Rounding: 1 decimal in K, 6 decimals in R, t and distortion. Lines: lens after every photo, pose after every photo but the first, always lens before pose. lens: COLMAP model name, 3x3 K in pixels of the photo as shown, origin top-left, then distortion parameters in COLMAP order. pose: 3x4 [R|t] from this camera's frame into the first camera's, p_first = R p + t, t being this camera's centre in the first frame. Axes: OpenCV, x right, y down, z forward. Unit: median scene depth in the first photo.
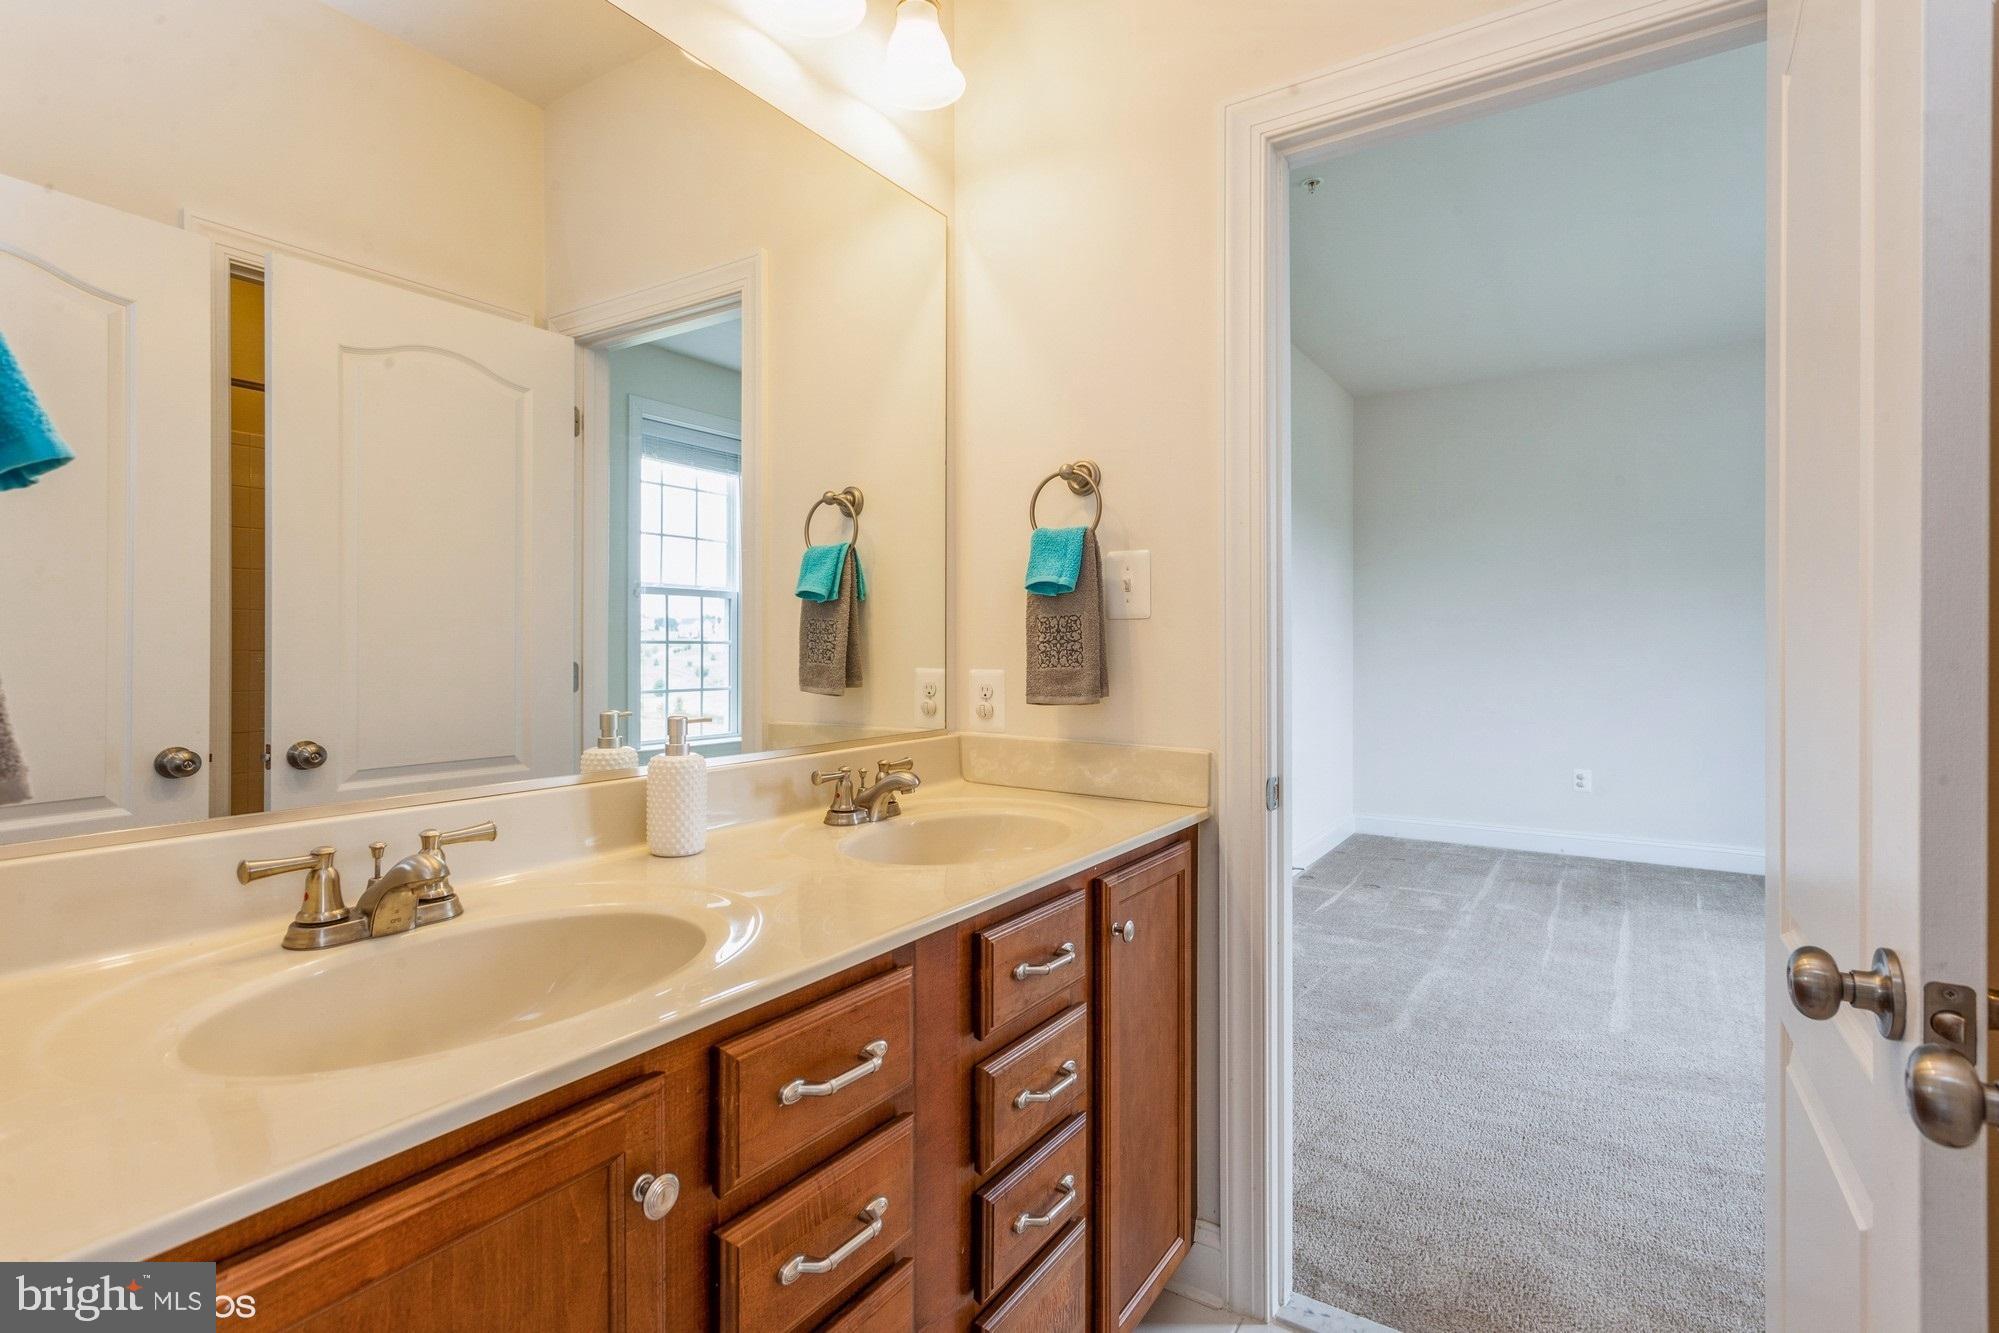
lens RADIAL K [[956.6, 0, 998.4], [0, 956.6, 647.1], [0, 0, 1]] dist [0.005419, 0.001840]
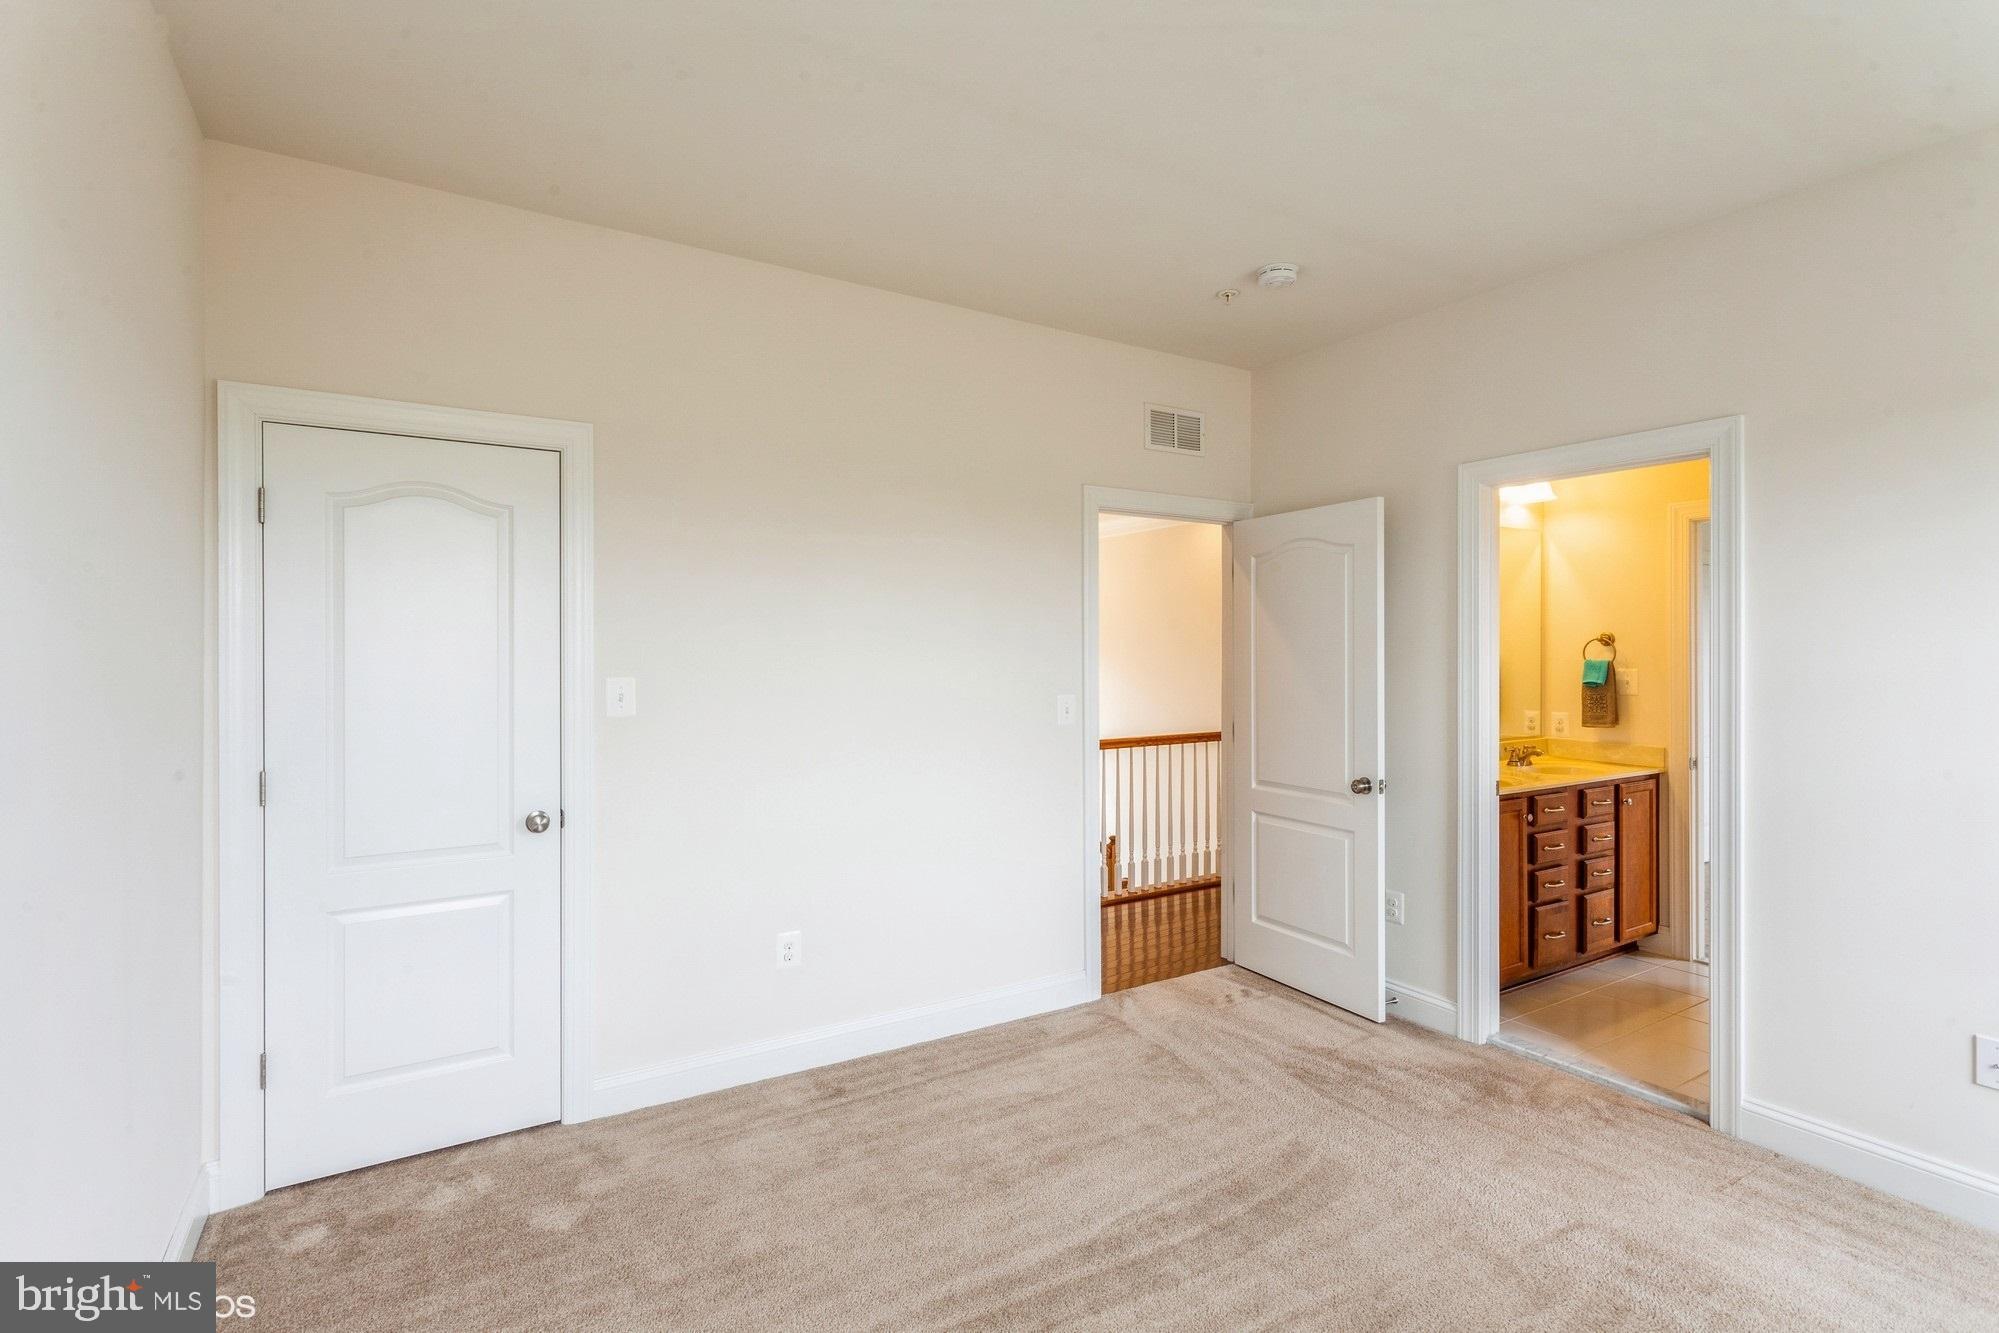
lens RADIAL K [[956.6, 0, 991.6], [0, 956.6, 654.9], [0, 0, 1]] dist [0.005419, 0.001840]
pose [[0.905497, -0.000616, -0.424352, -0.330854], [0.001317, 0.999998, 0.001358, -0.148375], [0.424350, -0.001788, 0.905496, -2.139404]]
